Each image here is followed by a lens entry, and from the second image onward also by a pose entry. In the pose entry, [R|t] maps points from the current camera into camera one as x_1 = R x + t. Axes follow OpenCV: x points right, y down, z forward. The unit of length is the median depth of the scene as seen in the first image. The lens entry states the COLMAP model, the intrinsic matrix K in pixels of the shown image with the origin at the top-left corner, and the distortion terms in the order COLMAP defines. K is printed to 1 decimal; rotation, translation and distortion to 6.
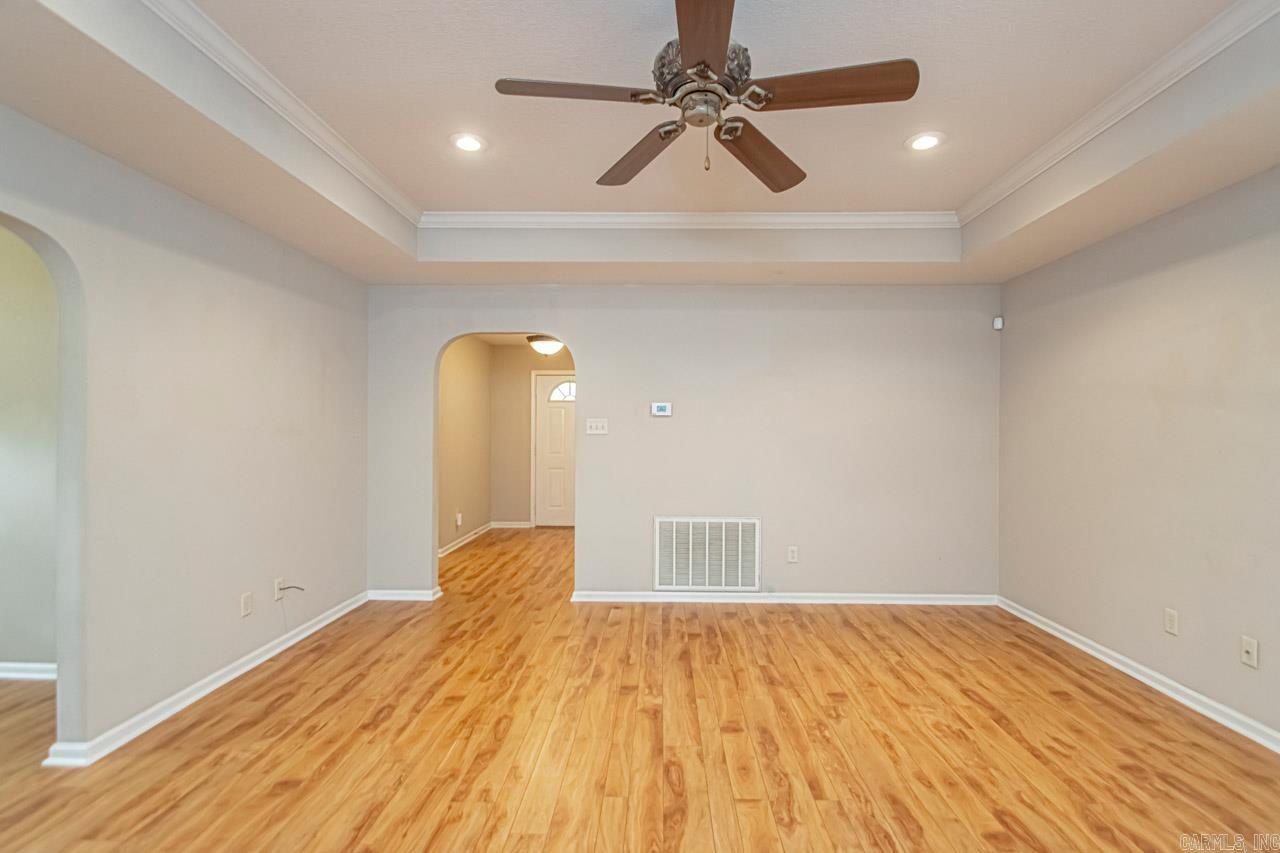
lens RADIAL K [[584.4, 0, 653.7], [0, 584.4, 425.8], [0, 0, 1]] dist [0.021054, -0.020619]
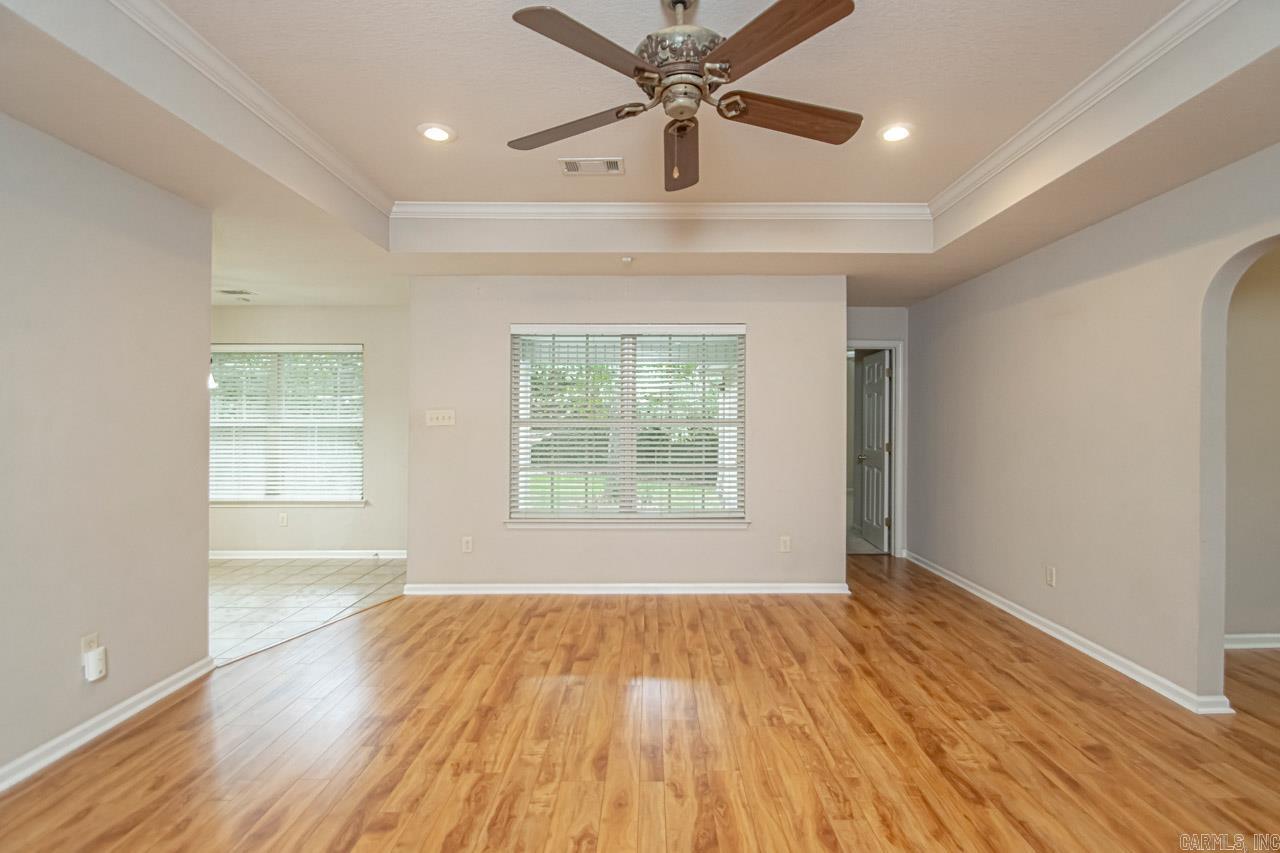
lens RADIAL K [[601.3, 0, 651.3], [0, 601.3, 420.3], [0, 0, 1]] dist [0.024223, -0.022055]
pose [[-0.999873, -0.003251, -0.015622, 0.115359], [-0.003135, 0.999968, -0.007407, 0.010768], [0.015645, -0.007357, -0.999851, 1.632873]]
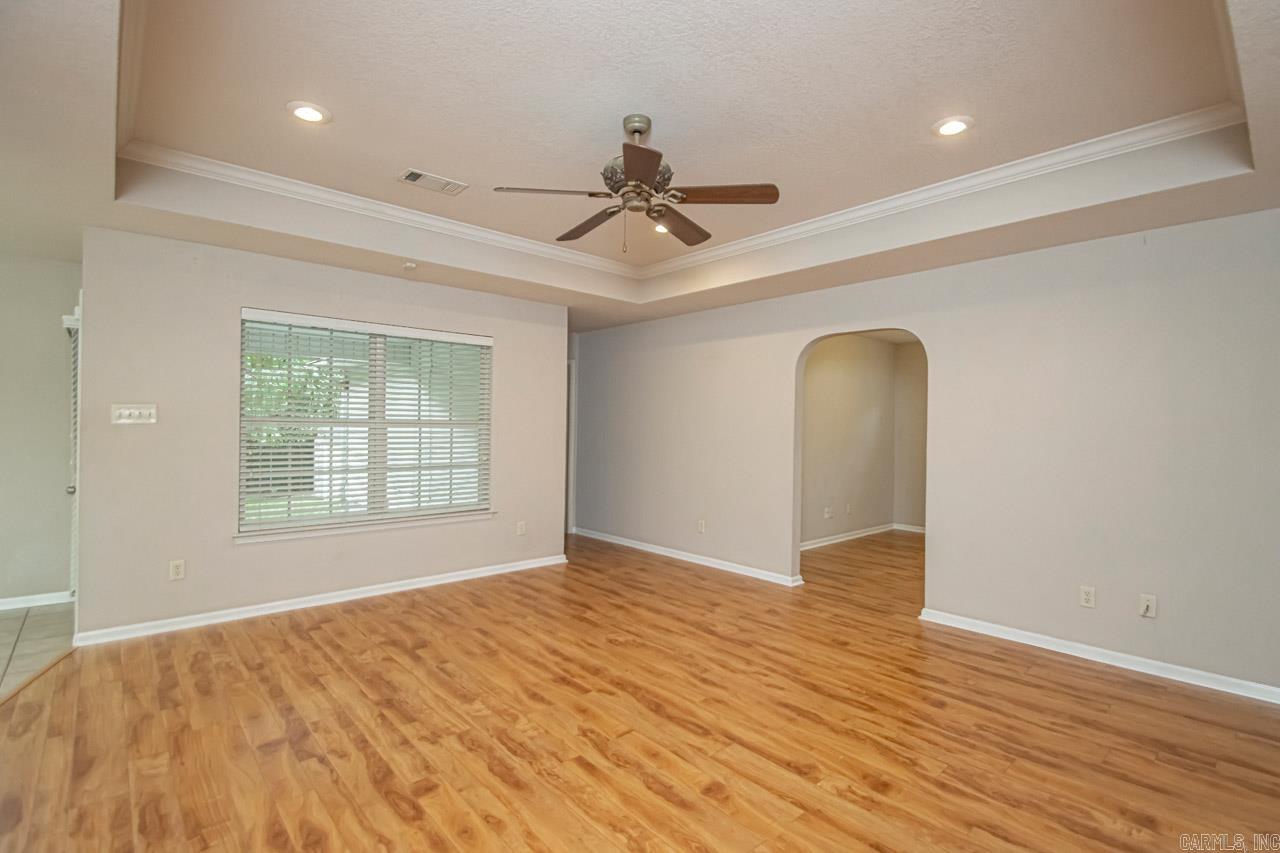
lens RADIAL K [[601.3, 0, 651.3], [0, 601.3, 420.3], [0, 0, 1]] dist [0.024223, -0.022055]
pose [[-0.726764, -0.019021, -0.686624, 0.857310], [-0.011295, 0.999812, -0.015742, 0.015775], [0.686795, -0.003685, -0.726842, 1.694346]]
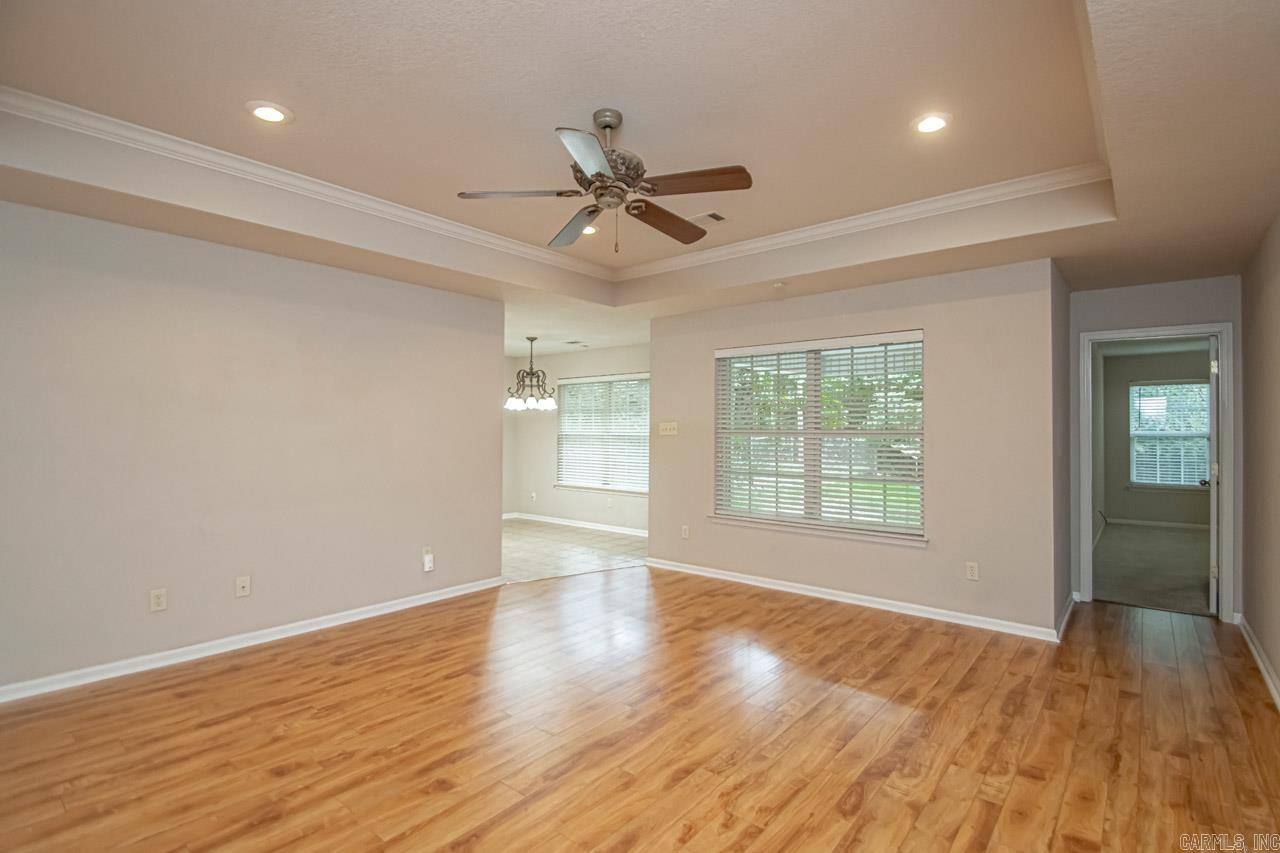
lens RADIAL K [[601.3, 0, 651.3], [0, 601.3, 420.3], [0, 0, 1]] dist [0.024223, -0.022055]
pose [[-0.777162, 0.005858, 0.629274, -0.709532], [-0.009486, 0.999734, -0.021022, 0.008026], [-0.629229, -0.022307, -0.776900, 1.630782]]
